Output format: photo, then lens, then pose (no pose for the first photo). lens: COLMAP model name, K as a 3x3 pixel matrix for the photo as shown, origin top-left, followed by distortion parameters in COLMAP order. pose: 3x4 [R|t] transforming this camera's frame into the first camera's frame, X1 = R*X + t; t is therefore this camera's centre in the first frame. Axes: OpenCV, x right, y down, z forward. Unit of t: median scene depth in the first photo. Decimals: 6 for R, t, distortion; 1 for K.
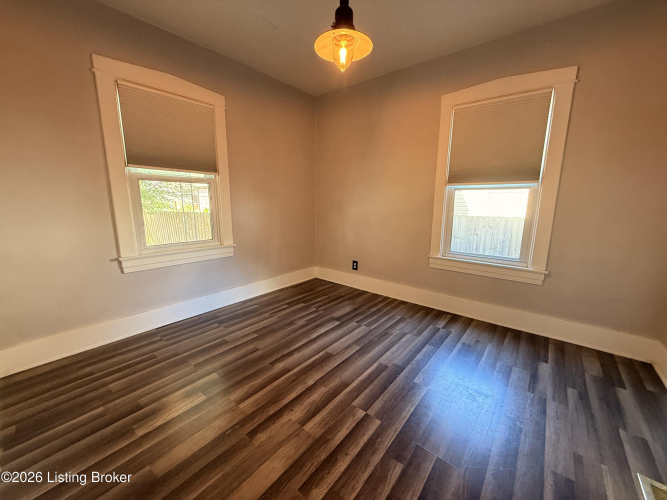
lens RADIAL K [[264.1, 0, 334.0], [0, 264.1, 250.0], [0, 0, 1]] dist [0.000185, -0.000759]
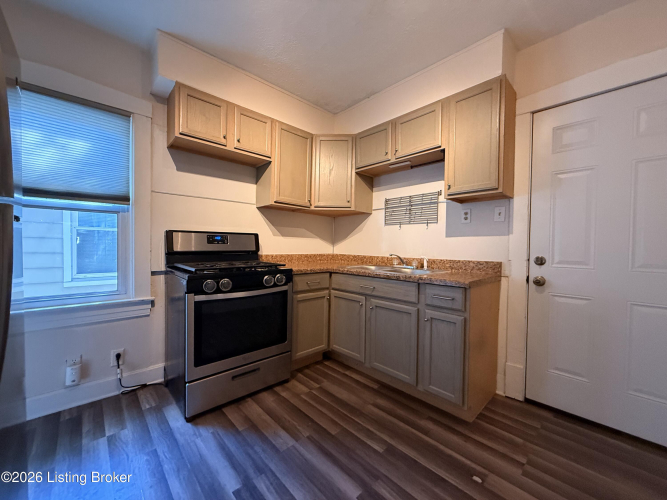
lens RADIAL K [[264.1, 0, 334.0], [0, 264.1, 250.7], [0, 0, 1]] dist [0.000185, -0.000759]
pose [[-0.116778, 0.011188, -0.993095, 0.678651], [-0.188857, 0.981441, 0.033265, -0.135218], [0.975036, 0.191437, -0.112498, 0.554916]]
